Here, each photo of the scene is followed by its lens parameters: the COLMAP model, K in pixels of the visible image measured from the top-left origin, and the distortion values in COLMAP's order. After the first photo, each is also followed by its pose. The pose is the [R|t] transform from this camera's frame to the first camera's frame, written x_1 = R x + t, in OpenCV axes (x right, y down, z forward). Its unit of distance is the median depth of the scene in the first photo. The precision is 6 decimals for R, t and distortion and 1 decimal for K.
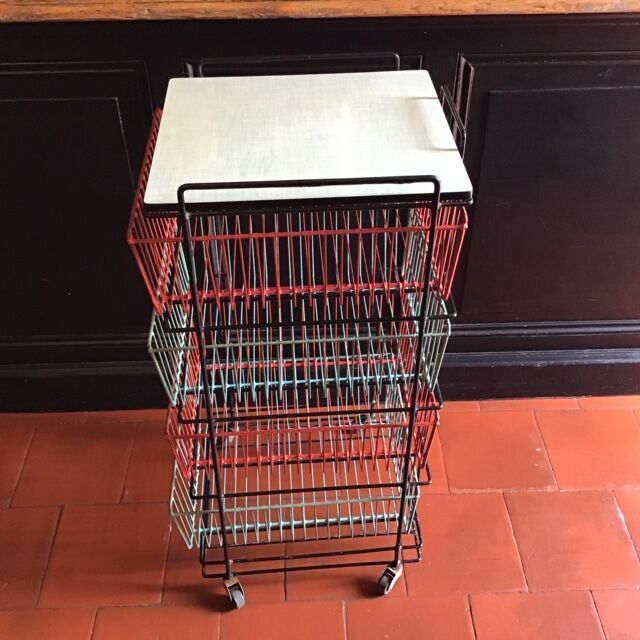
lens RADIAL K [[770.7, 0, 321.7], [0, 770.7, 317.1], [0, 0, 1]] dist [0.037449, 0.000000]
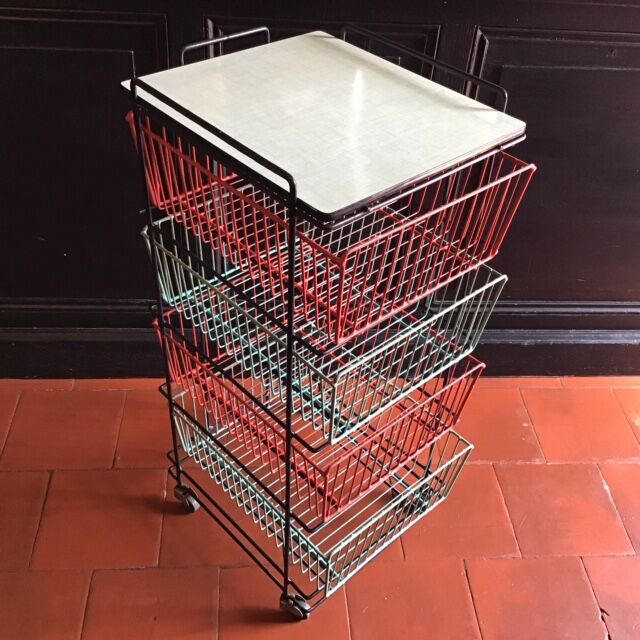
lens RADIAL K [[770.7, 0, 316.5], [0, 770.7, 316.5], [0, 0, 1]] dist [0.037449, 0.000000]
pose [[0.996841, 0.030552, 0.073308, -0.085039], [-0.029685, 0.999476, -0.012886, 0.056032], [-0.073664, 0.010670, 0.997226, -0.001982]]
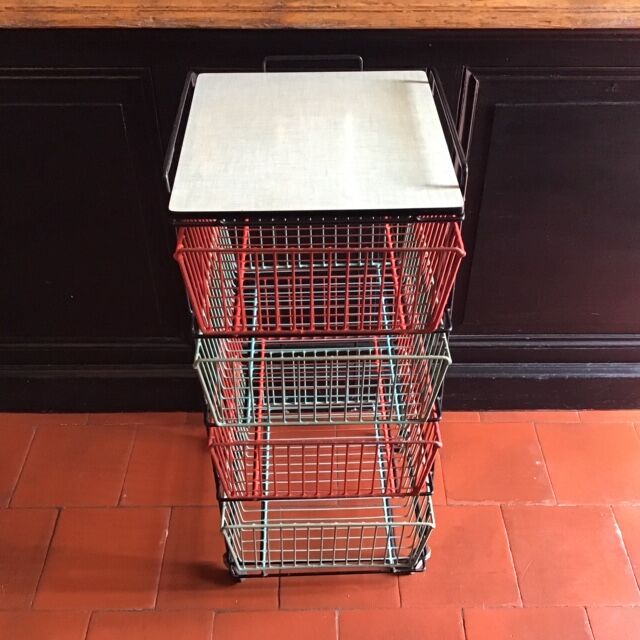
lens RADIAL K [[770.7, 0, 322.0], [0, 770.7, 317.6], [0, 0, 1]] dist [0.037449, 0.000000]
pose [[0.999650, 0.022553, -0.013832, 0.013800], [-0.022491, 0.999737, 0.004564, -0.015767], [0.013931, -0.004251, 0.999894, 0.000569]]
